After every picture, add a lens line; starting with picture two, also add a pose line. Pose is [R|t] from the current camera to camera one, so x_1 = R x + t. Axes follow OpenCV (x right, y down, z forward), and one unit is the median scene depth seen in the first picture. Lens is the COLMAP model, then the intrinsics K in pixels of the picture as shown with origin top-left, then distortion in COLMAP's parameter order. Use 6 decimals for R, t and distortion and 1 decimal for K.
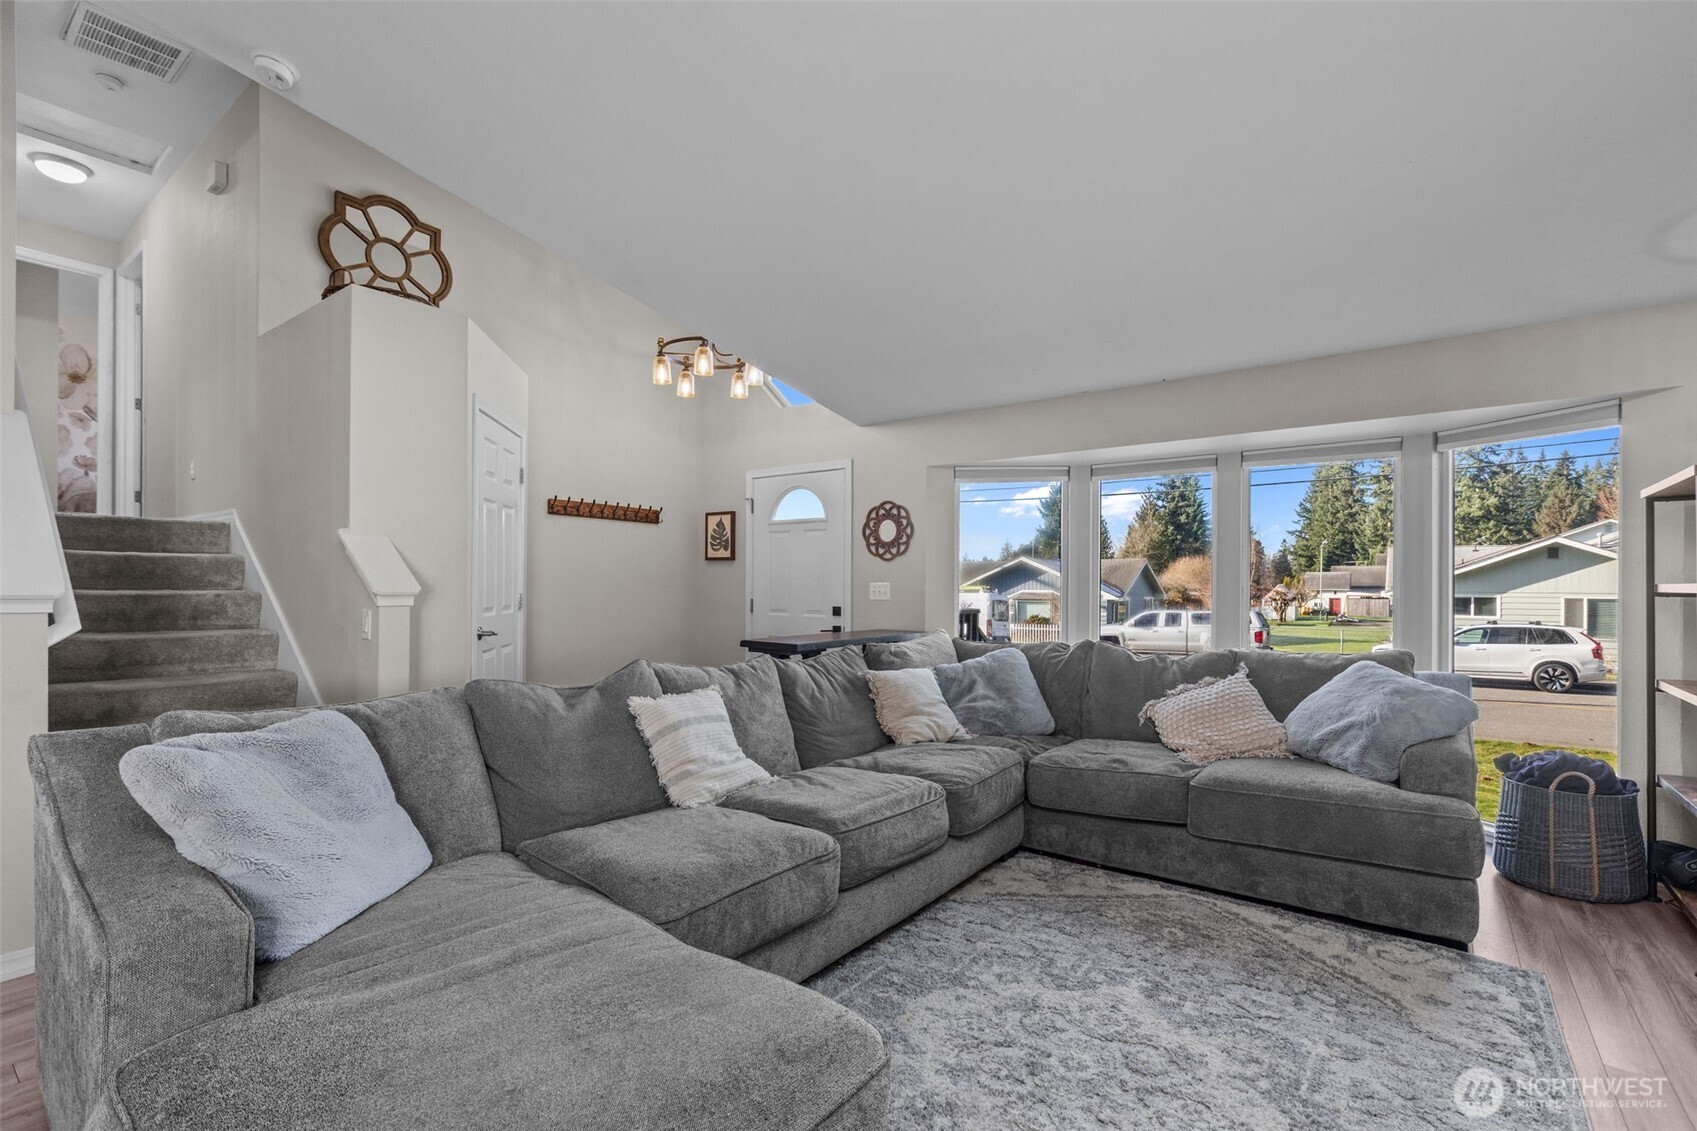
lens RADIAL K [[766.9, 0, 834.5], [0, 766.9, 587.2], [0, 0, 1]] dist [0.002623, 0.000056]
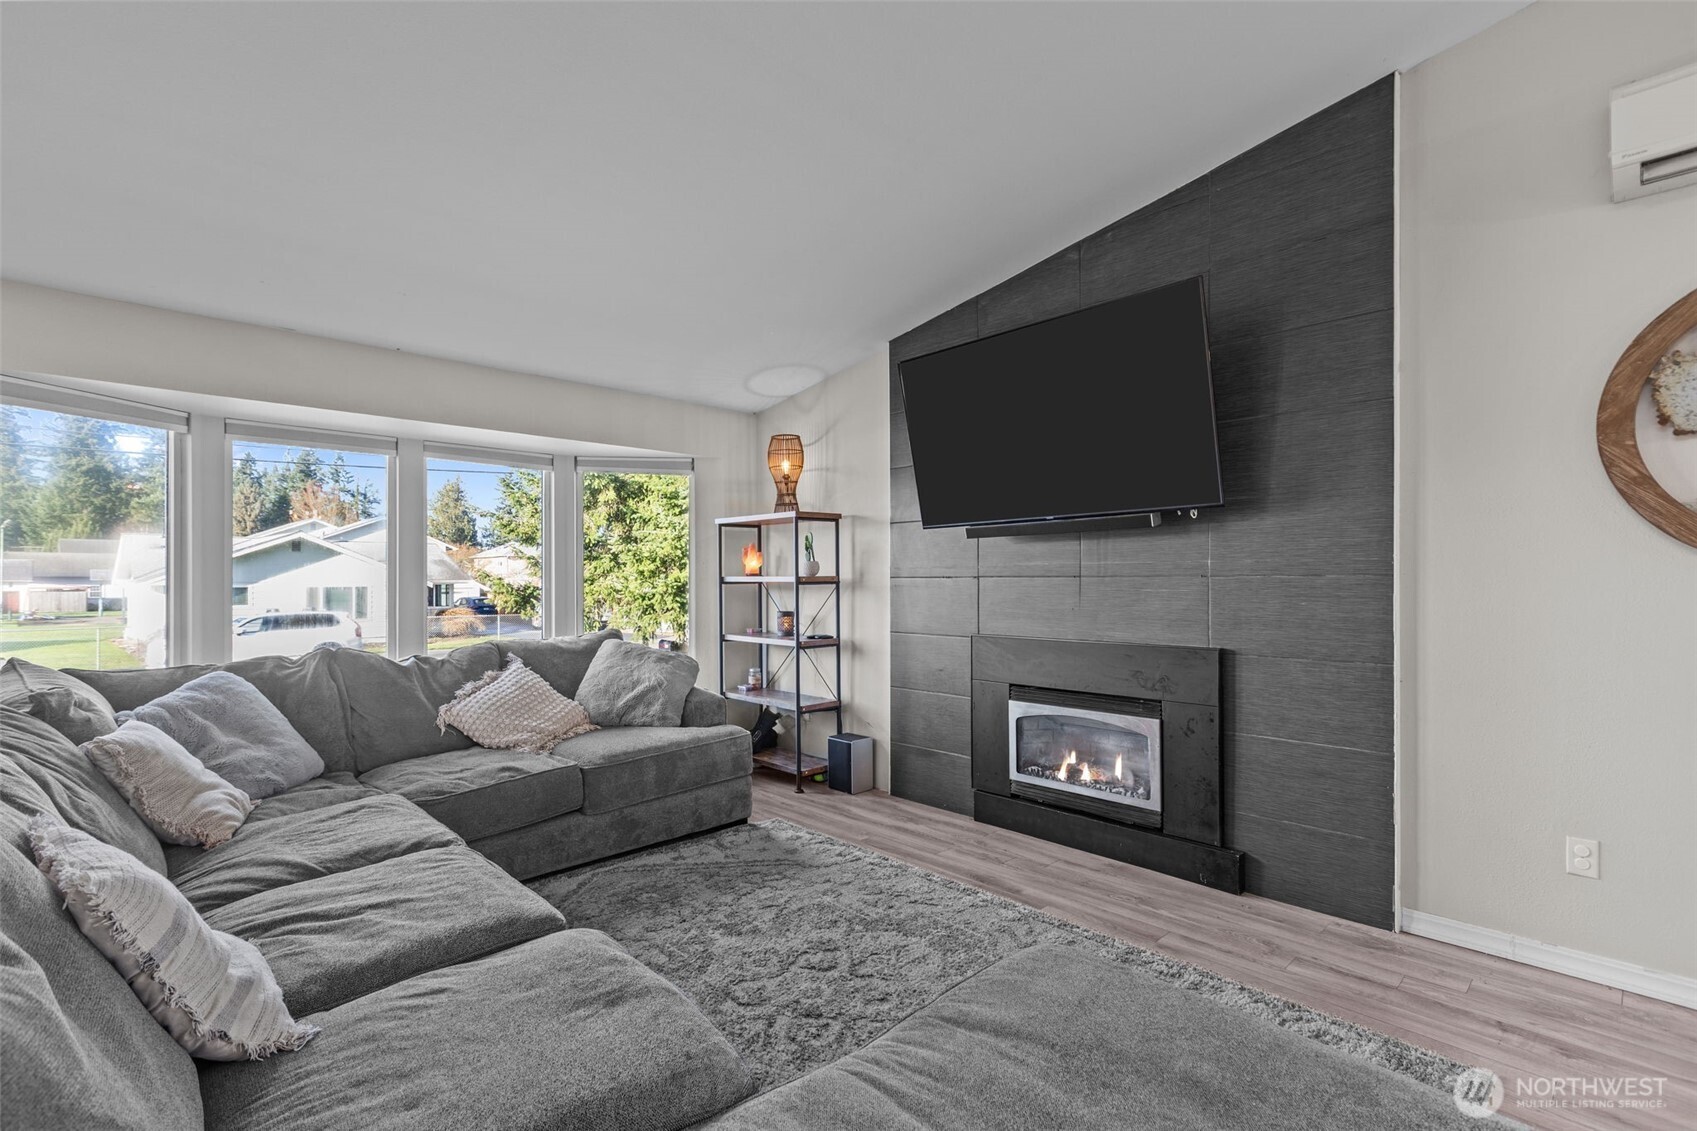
lens RADIAL K [[775.5, 0, 832.3], [0, 775.5, 581.2], [0, 0, 1]] dist [0.001566, -0.000869]
pose [[0.159668, -0.009758, 0.987123, -0.394933], [0.004234, 0.999949, 0.009200, -0.006559], [-0.987162, 0.002710, 0.159701, 0.367580]]
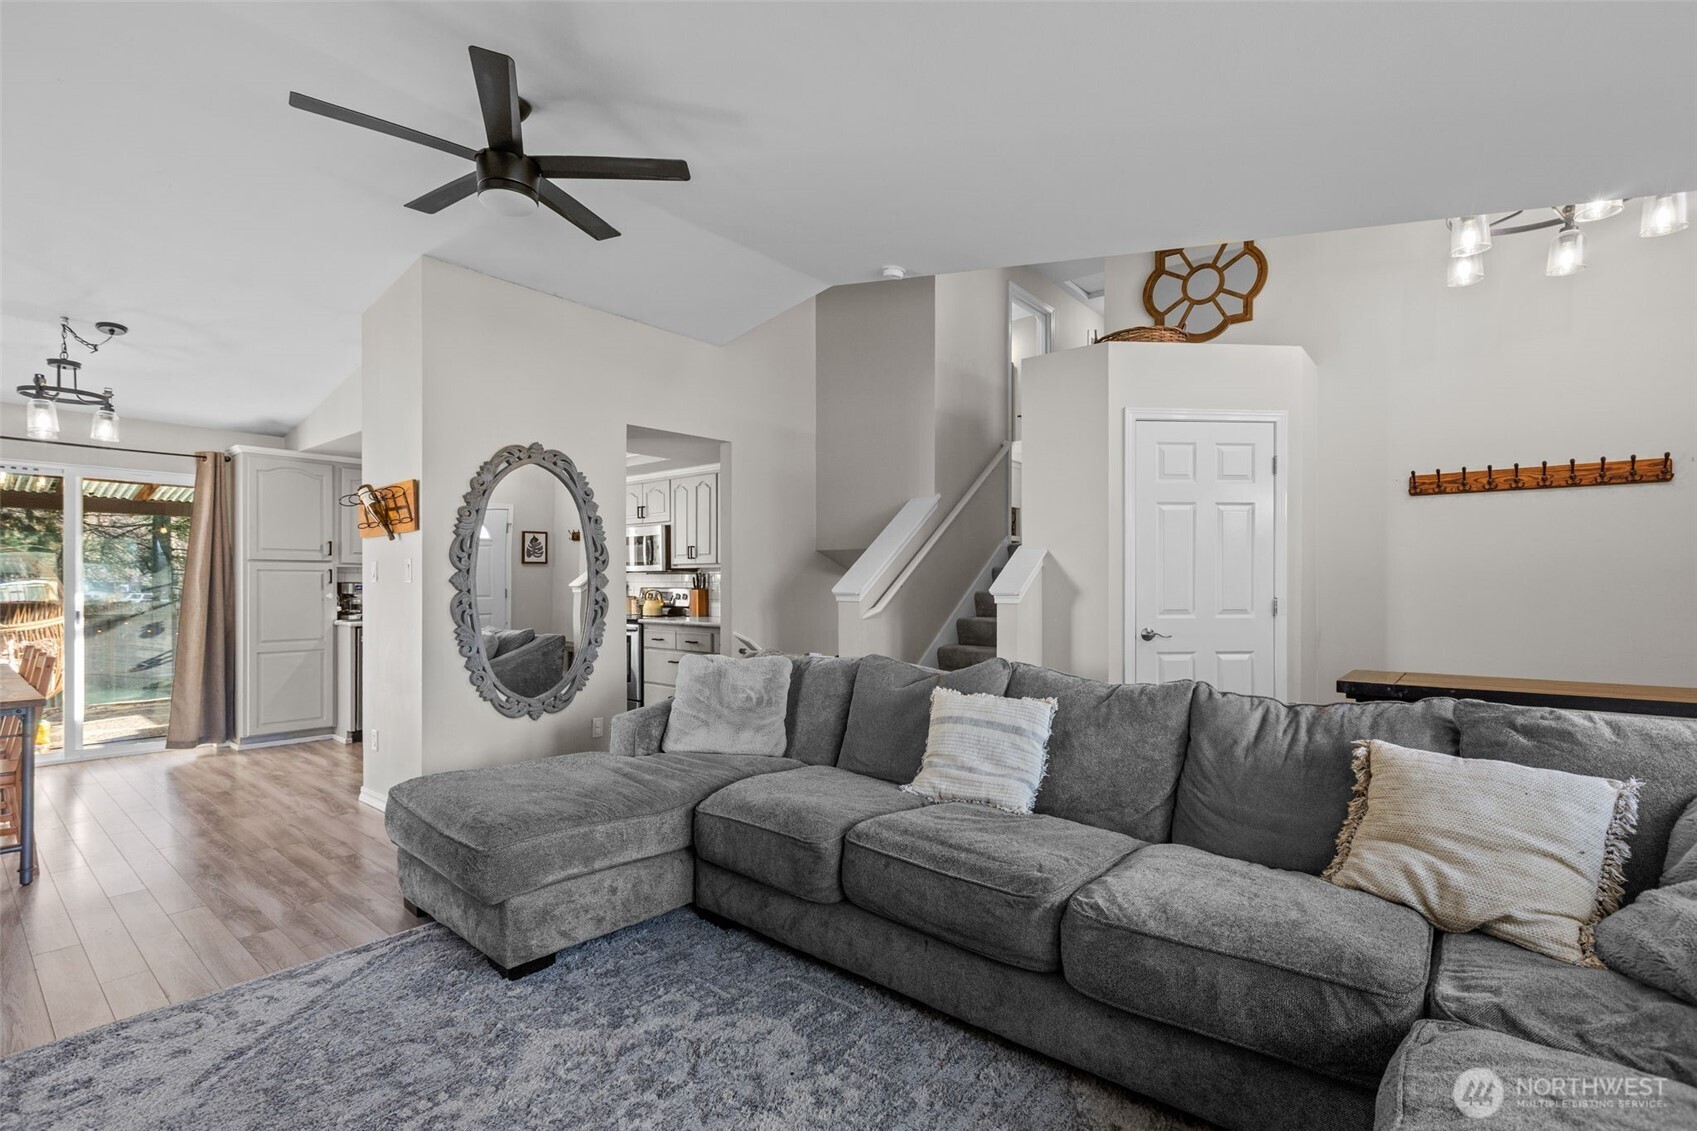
lens RADIAL K [[775.5, 0, 832.3], [0, 775.5, 581.2], [0, 0, 1]] dist [0.001566, -0.000869]
pose [[-0.047869, -0.011812, -0.998784, 0.577038], [-0.002663, 0.999928, -0.011698, 0.002314], [0.998850, 0.002100, -0.047897, 0.598663]]
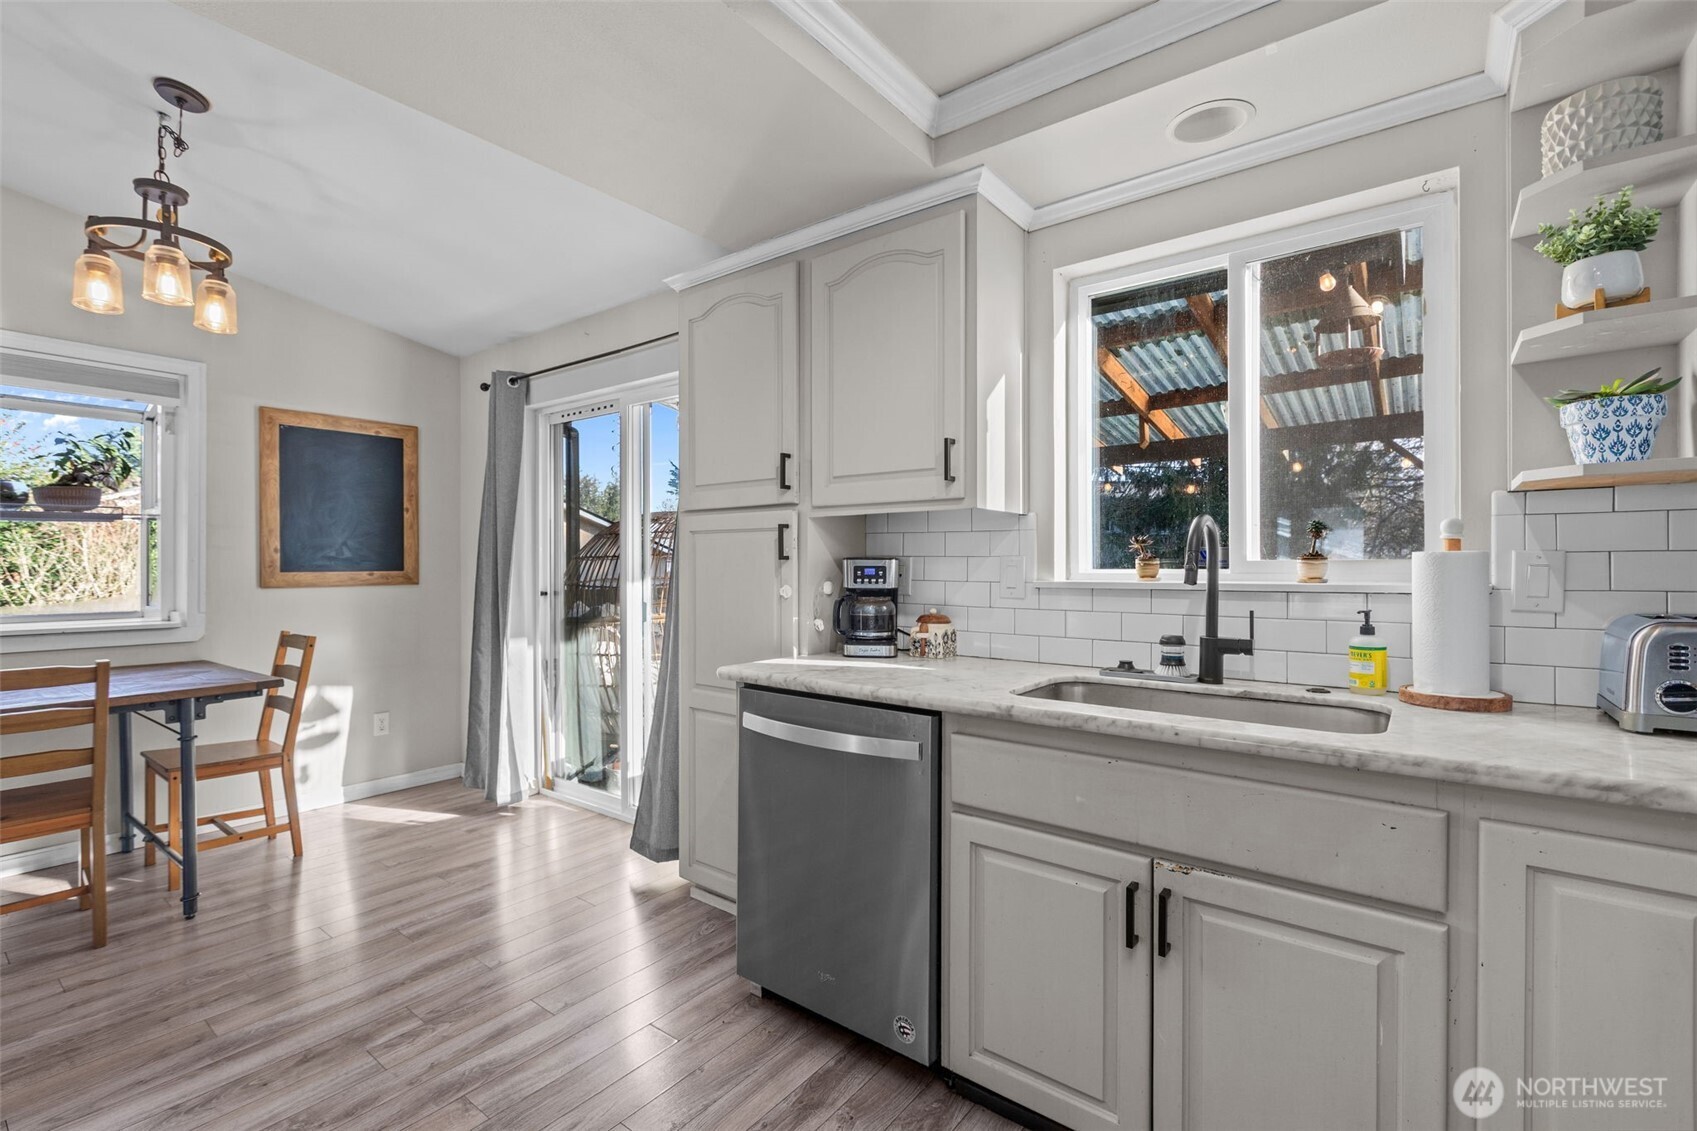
lens RADIAL K [[759.2, 0, 842.2], [0, 759.2, 569.8], [0, 0, 1]] dist [0.000849, -0.000551]
pose [[-0.999968, -0.007941, 0.000441, -0.887586], [-0.007937, 0.999932, 0.008600, -0.005913], [-0.000510, 0.008596, -0.999963, 0.148546]]
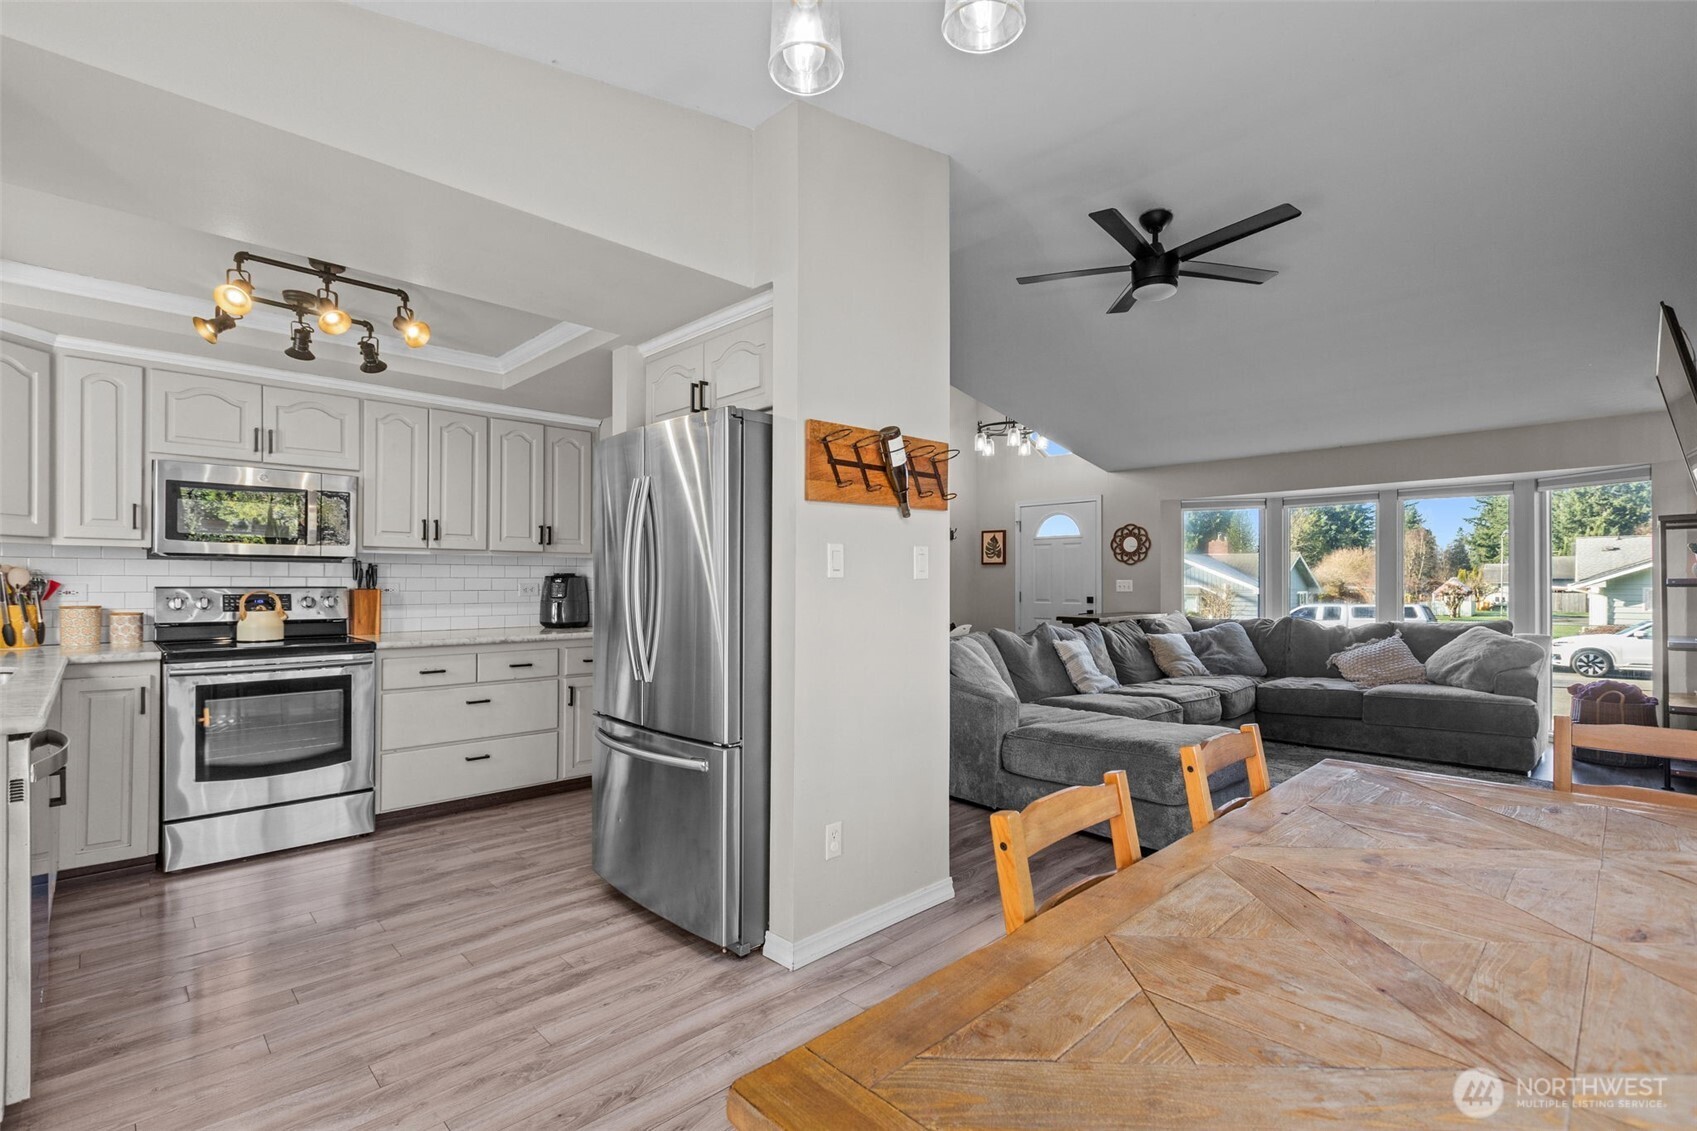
lens RADIAL K [[767.8, 0, 840.4], [0, 767.8, 579.5], [0, 0, 1]] dist [0.003901, -0.000558]
pose [[0.988978, -0.006207, -0.147929, -0.340088], [0.005438, 0.999970, -0.005597, -0.002272], [0.147960, 0.004731, 0.988982, -0.681268]]
